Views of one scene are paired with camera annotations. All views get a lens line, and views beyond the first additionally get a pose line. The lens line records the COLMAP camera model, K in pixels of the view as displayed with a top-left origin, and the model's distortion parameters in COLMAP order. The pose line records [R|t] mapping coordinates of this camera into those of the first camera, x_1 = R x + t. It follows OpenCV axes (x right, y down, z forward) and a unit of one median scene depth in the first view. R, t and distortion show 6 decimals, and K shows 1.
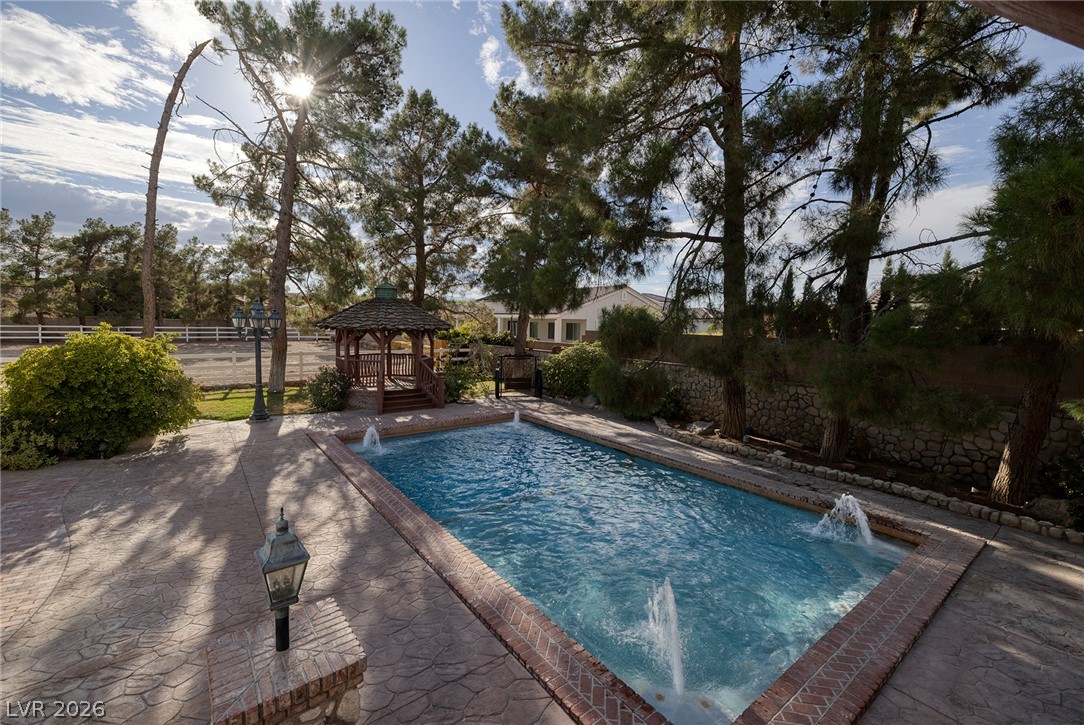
lens RADIAL K [[445.6, 0, 524.2], [0, 445.6, 360.6], [0, 0, 1]] dist [0.000818, 0.000115]
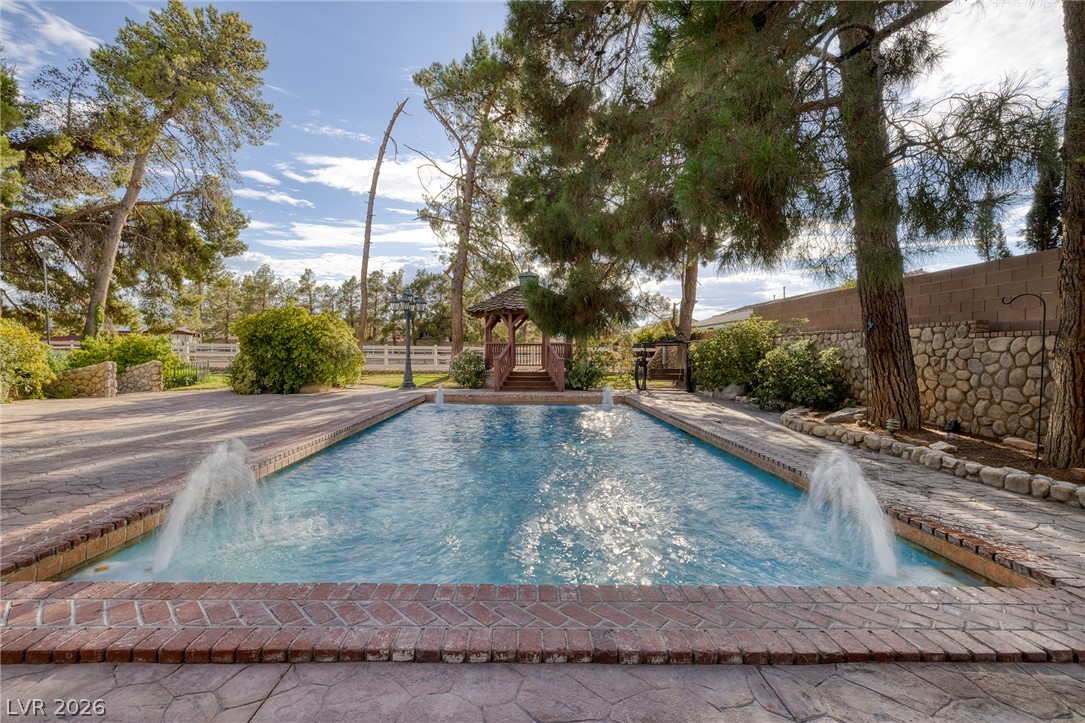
lens RADIAL K [[446.0, 0, 524.7], [0, 446.0, 359.6], [0, 0, 1]] dist [0.000818, 0.000115]
pose [[0.812948, -0.001957, -0.582333, 0.420750], [-0.042720, 0.997099, -0.062990, 0.139647], [0.580767, 0.076085, 0.810506, 0.242060]]
